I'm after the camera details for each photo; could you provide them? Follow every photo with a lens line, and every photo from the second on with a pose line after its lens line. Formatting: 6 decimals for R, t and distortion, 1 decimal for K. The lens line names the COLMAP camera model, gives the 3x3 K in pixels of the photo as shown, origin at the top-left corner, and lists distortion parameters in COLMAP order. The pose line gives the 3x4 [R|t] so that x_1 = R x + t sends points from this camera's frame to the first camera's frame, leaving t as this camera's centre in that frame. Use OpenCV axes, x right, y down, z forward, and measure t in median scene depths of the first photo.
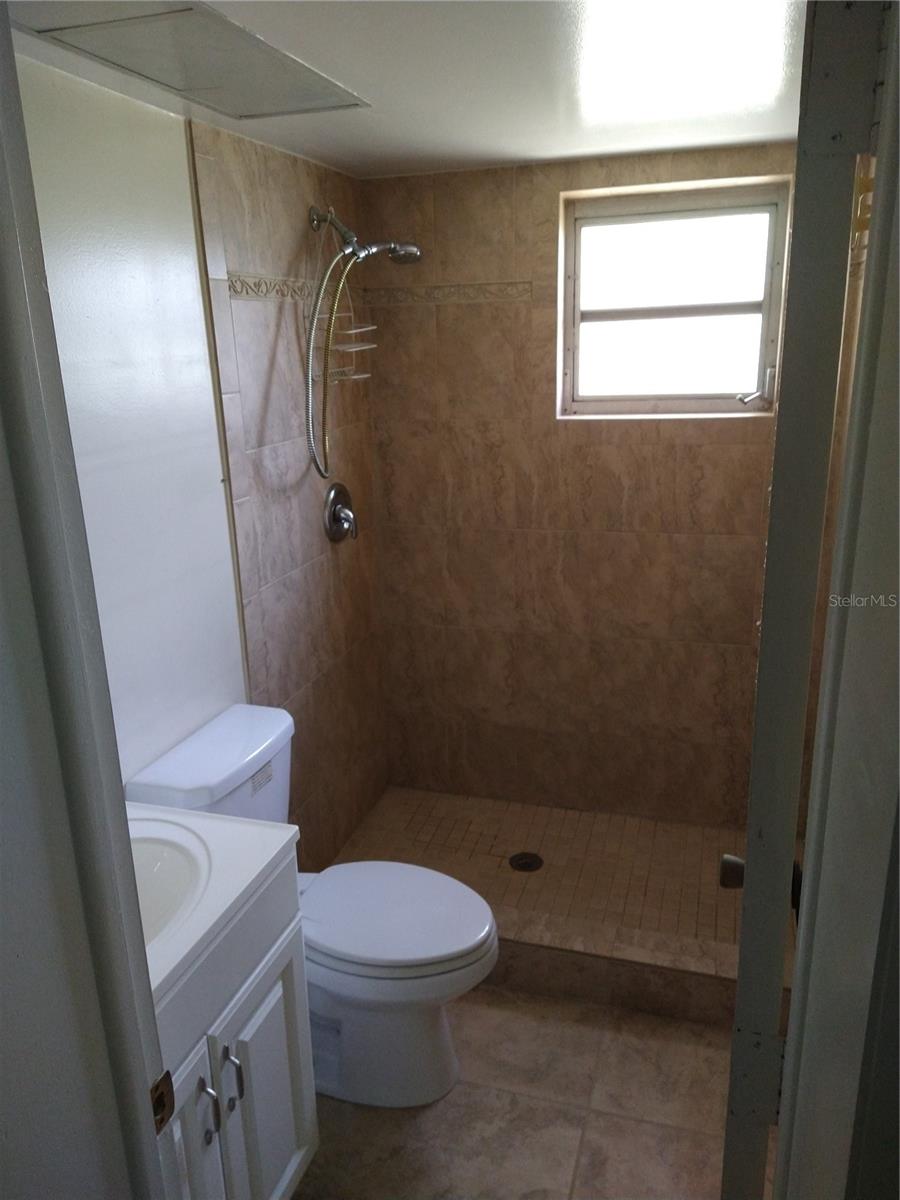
lens RADIAL K [[891.3, 0, 445.7], [0, 891.3, 602.7], [0, 0, 1]] dist [0.038076, 0.010908]
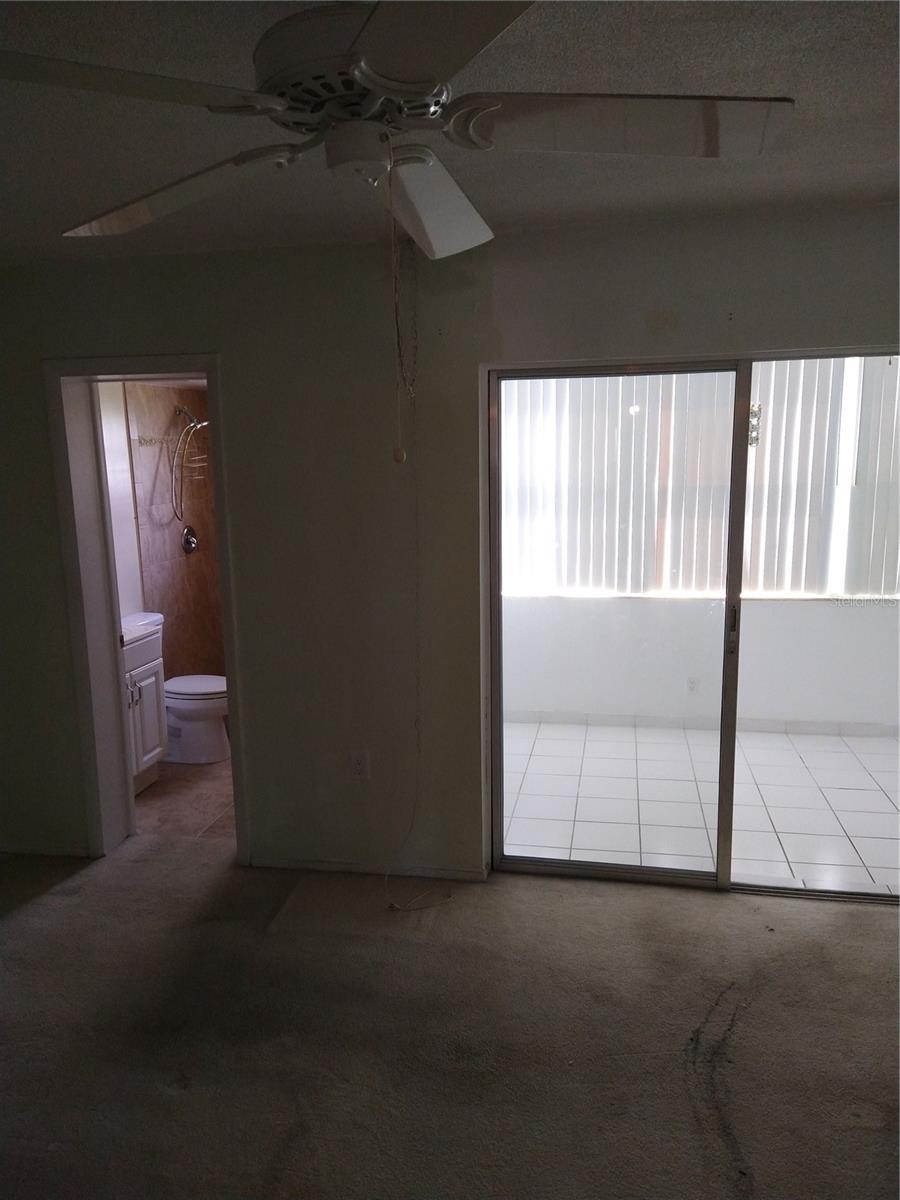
lens RADIAL K [[891.3, 0, 452.7], [0, 891.3, 603.1], [0, 0, 1]] dist [0.038076, 0.010908]
pose [[0.993851, -0.010605, 0.110218, 0.311549], [0.023575, 0.992847, -0.117047, 0.365433], [-0.108188, 0.118925, 0.986991, -1.350147]]
